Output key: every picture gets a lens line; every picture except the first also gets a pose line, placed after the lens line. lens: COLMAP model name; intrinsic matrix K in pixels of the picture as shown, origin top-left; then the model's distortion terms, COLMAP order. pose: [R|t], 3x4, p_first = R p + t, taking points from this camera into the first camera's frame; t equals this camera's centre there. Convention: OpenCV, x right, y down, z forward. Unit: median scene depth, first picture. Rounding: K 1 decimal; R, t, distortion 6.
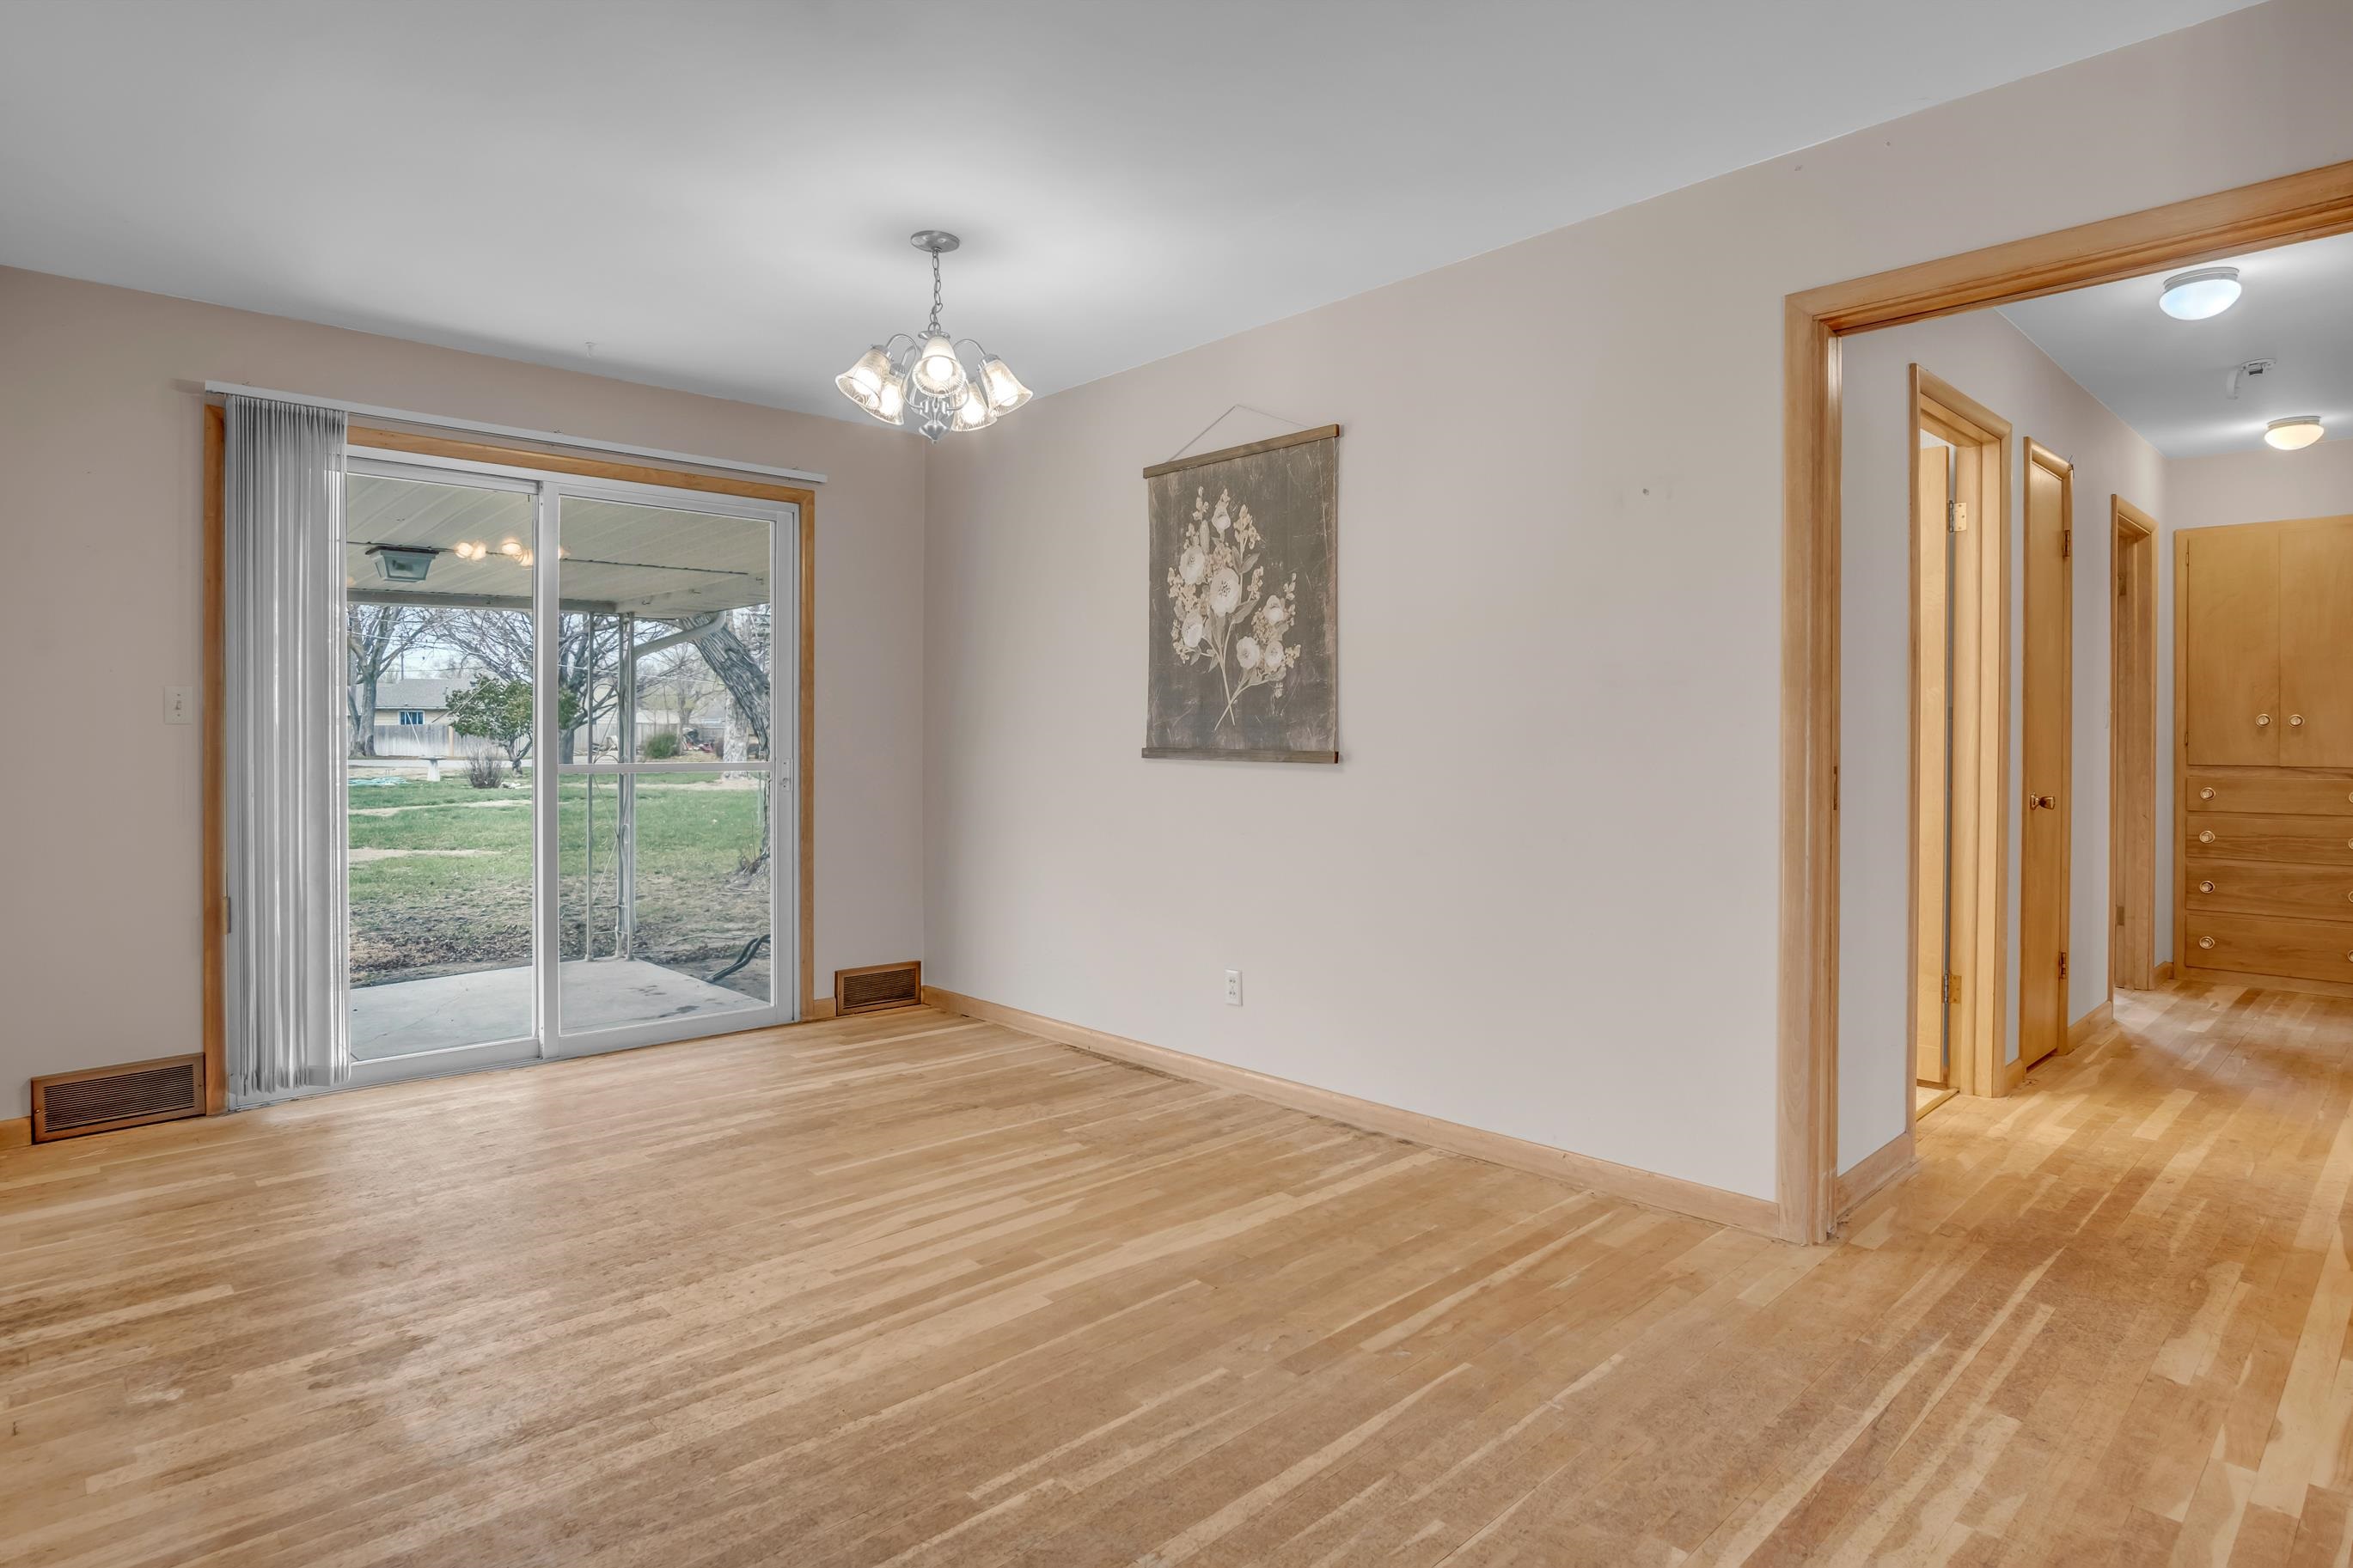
lens RADIAL K [[1271.4, 0, 1183.0], [0, 1271.4, 746.4], [0, 0, 1]] dist [-0.032392, 0.009571]
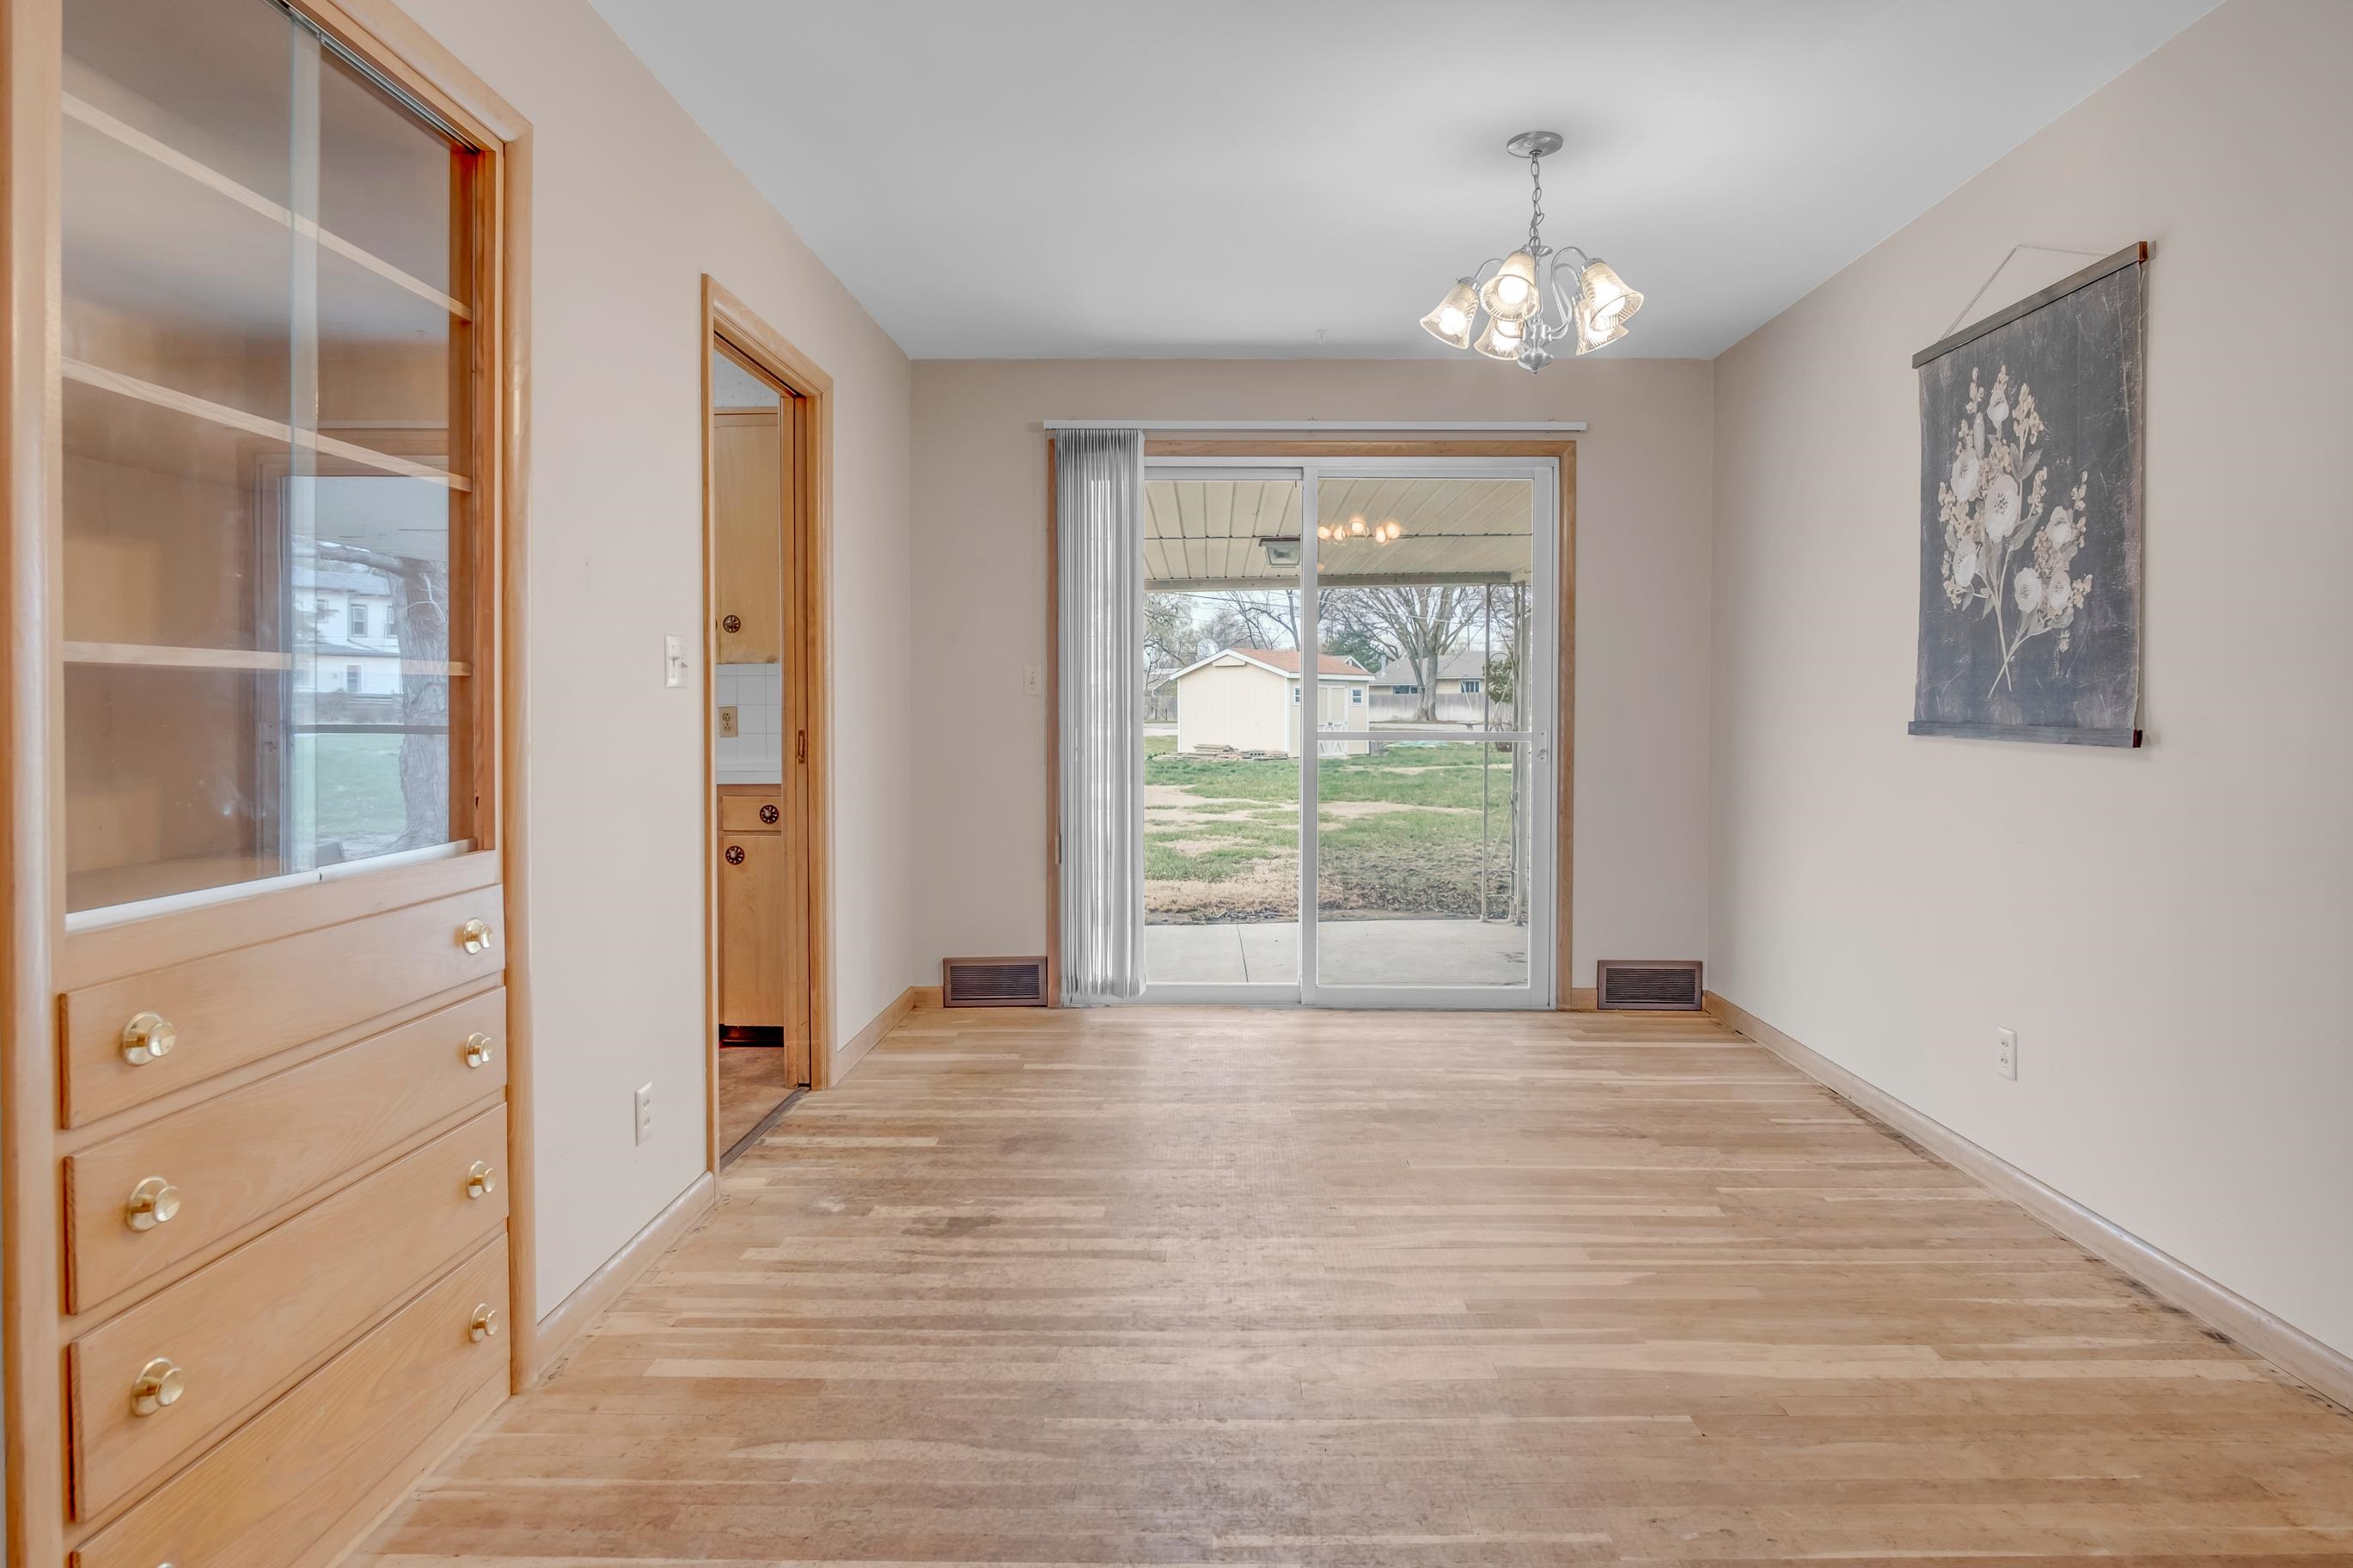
lens RADIAL K [[1307.8, 0, 1196.3], [0, 1307.8, 729.3], [0, 0, 1]] dist [-0.037353, 0.011948]
pose [[0.717945, 0.013616, -0.695966, 0.231013], [-0.005227, 0.999886, 0.014170, -0.003299], [0.696080, -0.006535, 0.717934, 0.159599]]
